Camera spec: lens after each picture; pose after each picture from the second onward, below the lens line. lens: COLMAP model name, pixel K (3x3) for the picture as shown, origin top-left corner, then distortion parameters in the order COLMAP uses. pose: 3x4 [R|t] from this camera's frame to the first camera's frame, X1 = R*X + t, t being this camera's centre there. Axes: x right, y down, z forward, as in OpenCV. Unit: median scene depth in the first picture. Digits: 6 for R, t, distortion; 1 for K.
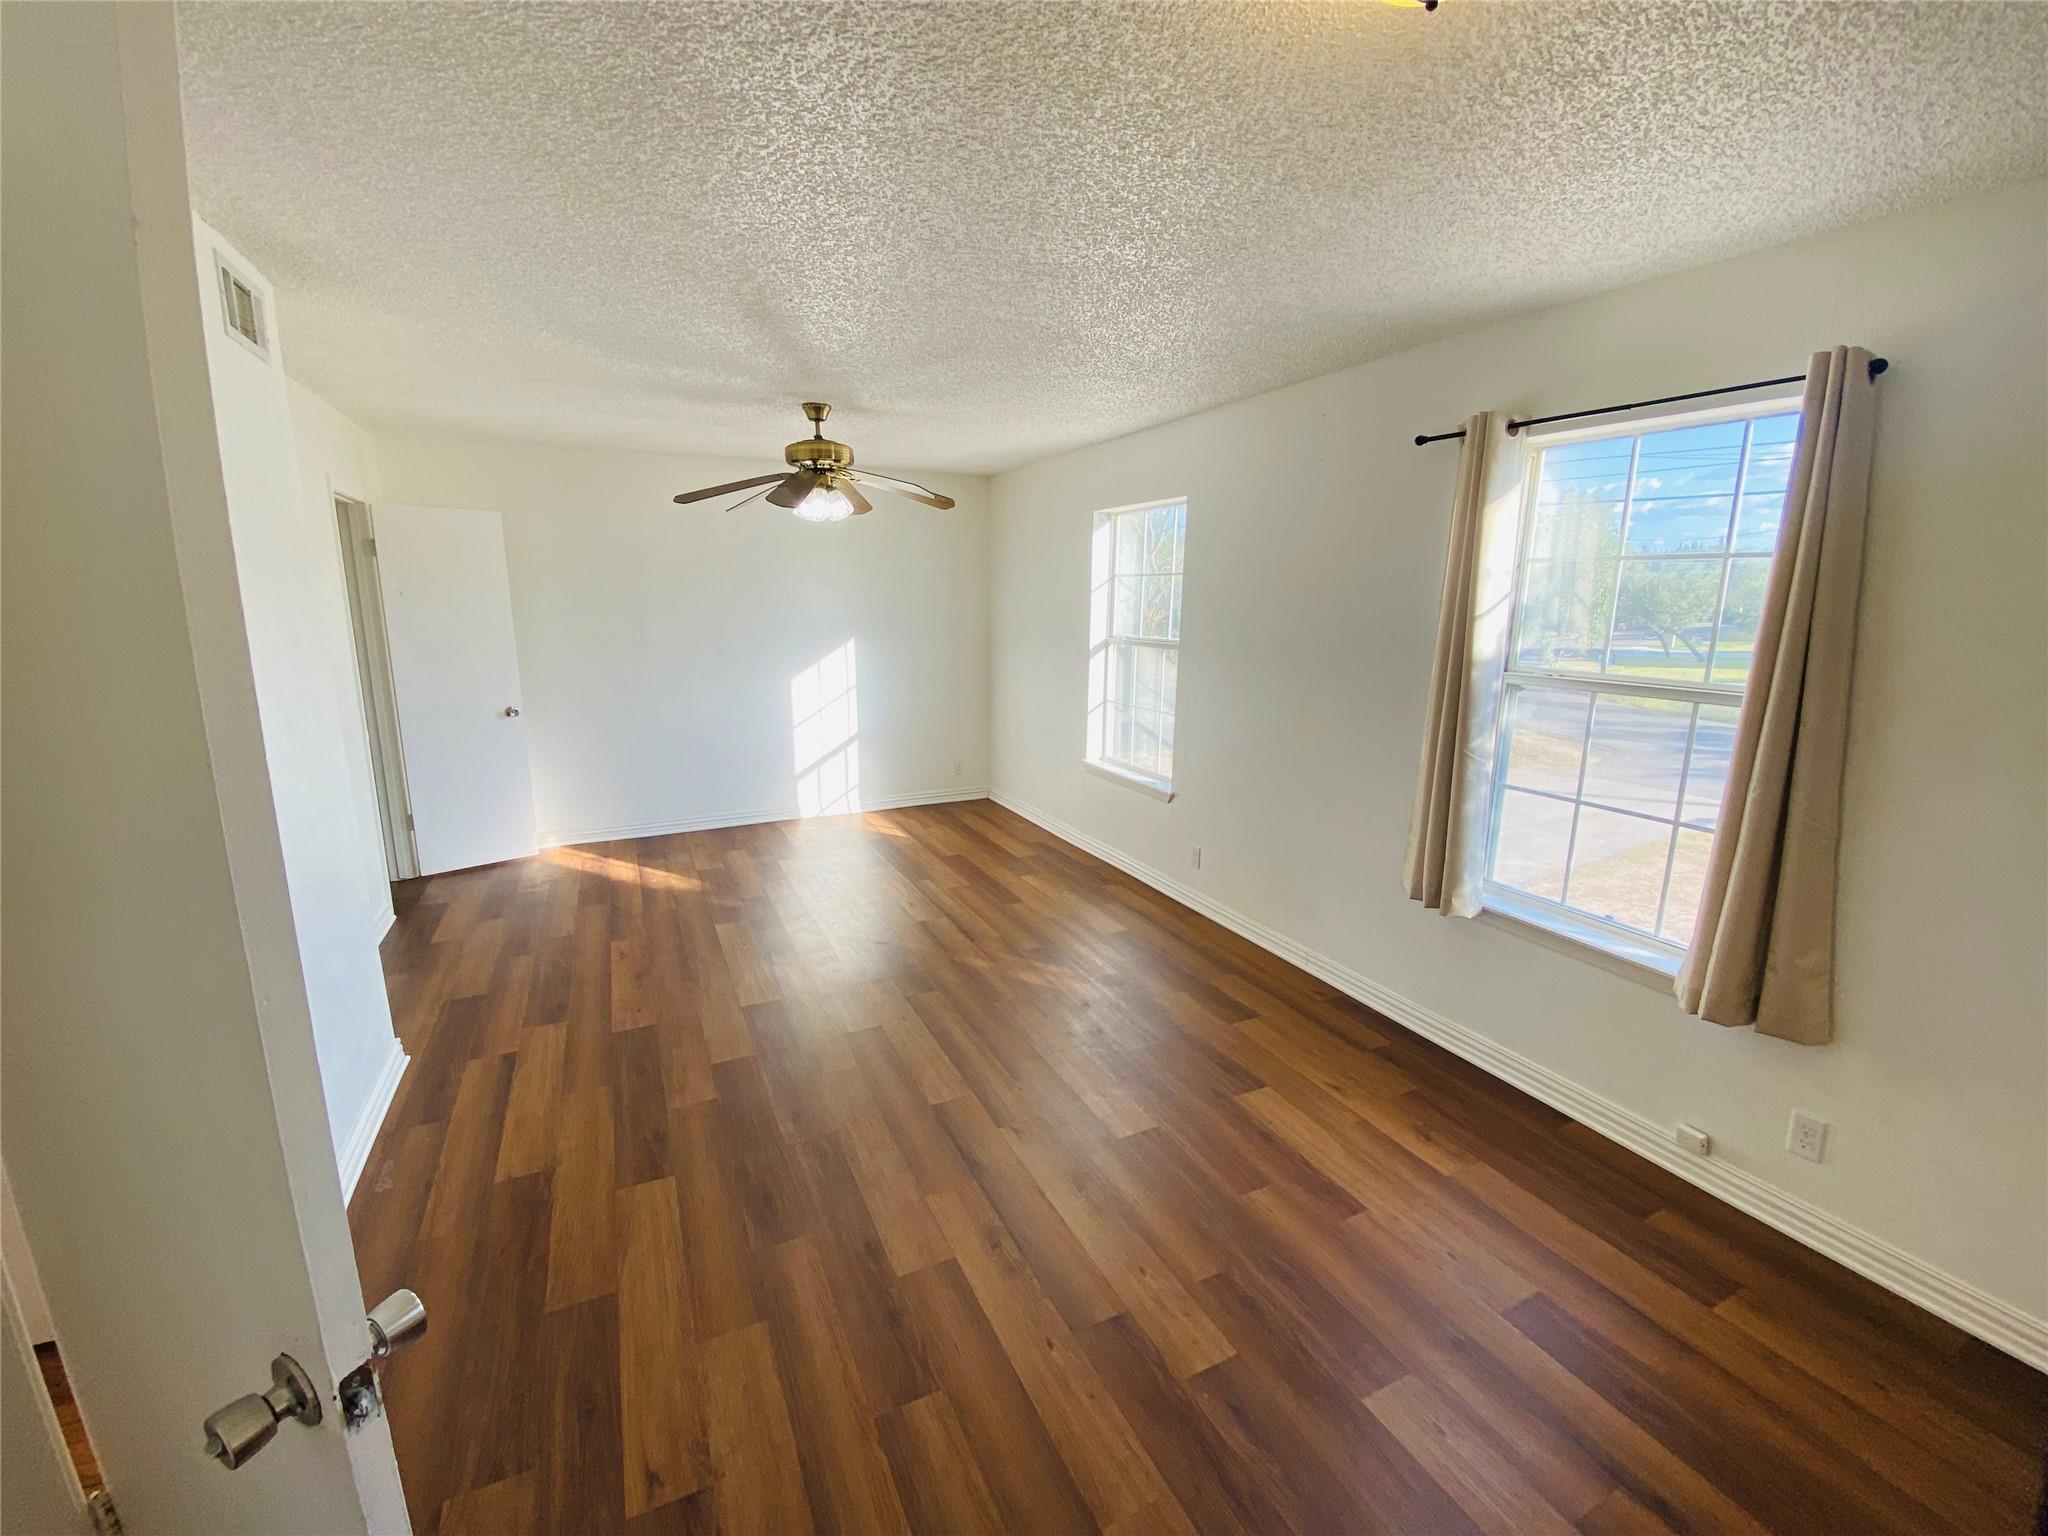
lens RADIAL K [[847.5, 0, 1003.9], [0, 847.5, 778.1], [0, 0, 1]] dist [0.004833, -0.001046]
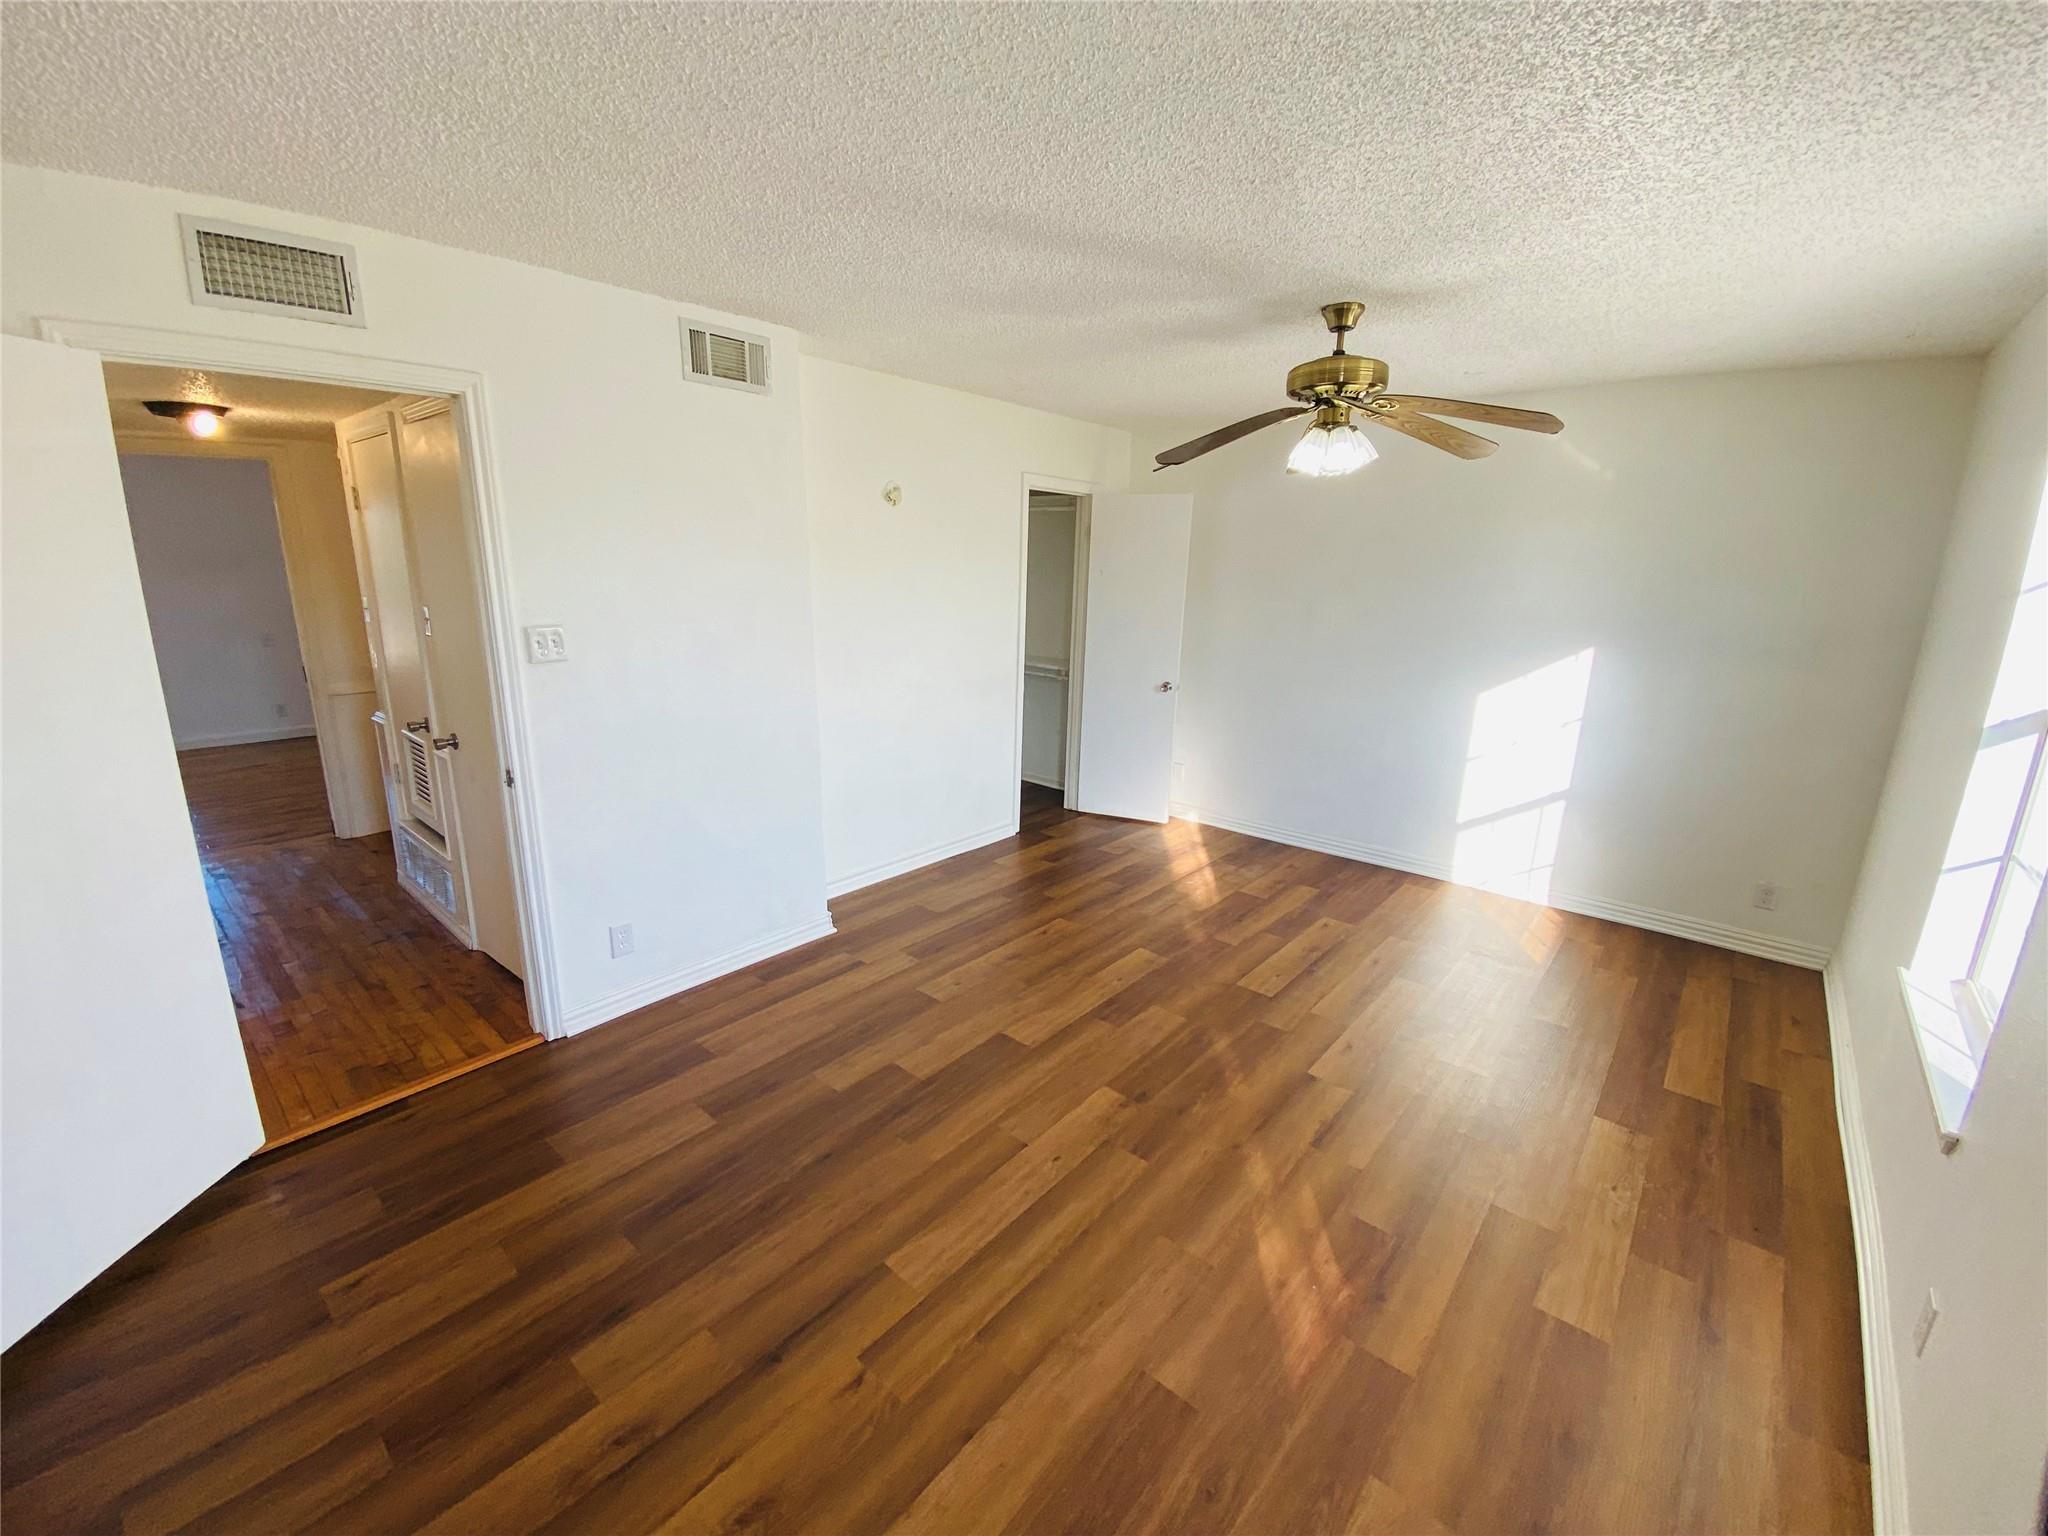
lens RADIAL K [[847.5, 0, 1012.6], [0, 847.5, 749.0], [0, 0, 1]] dist [0.004833, -0.001046]
pose [[0.394911, 0.205208, -0.895508, 0.284422], [-0.214425, 0.968402, 0.127352, -0.088603], [0.893346, 0.141727, 0.426434, 0.387284]]
